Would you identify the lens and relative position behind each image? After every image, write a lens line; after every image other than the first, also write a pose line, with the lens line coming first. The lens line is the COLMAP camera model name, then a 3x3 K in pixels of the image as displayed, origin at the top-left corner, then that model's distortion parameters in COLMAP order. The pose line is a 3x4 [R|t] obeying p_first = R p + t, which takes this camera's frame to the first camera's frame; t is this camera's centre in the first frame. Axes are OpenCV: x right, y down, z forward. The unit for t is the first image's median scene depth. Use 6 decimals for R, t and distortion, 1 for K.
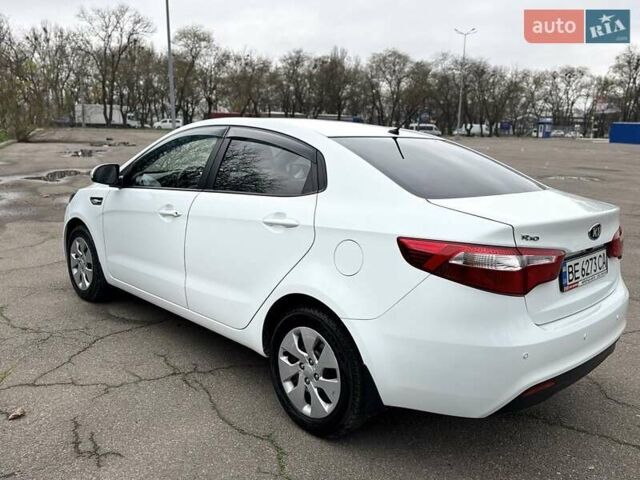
lens RADIAL K [[582.5, 0, 320.0], [0, 582.5, 240.0], [0, 0, 1]] dist [0.163667, -0.321480]
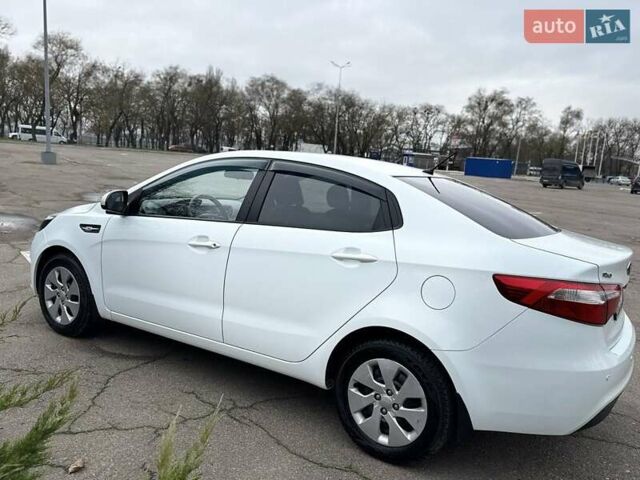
lens RADIAL K [[582.5, 0, 320.0], [0, 582.5, 240.0], [0, 0, 1]] dist [0.163667, -0.321480]
pose [[0.968214, 0.011407, 0.249865, -0.252535], [-0.003065, 0.999426, -0.033749, -0.016821], [-0.250106, 0.031911, 0.967692, 0.007515]]
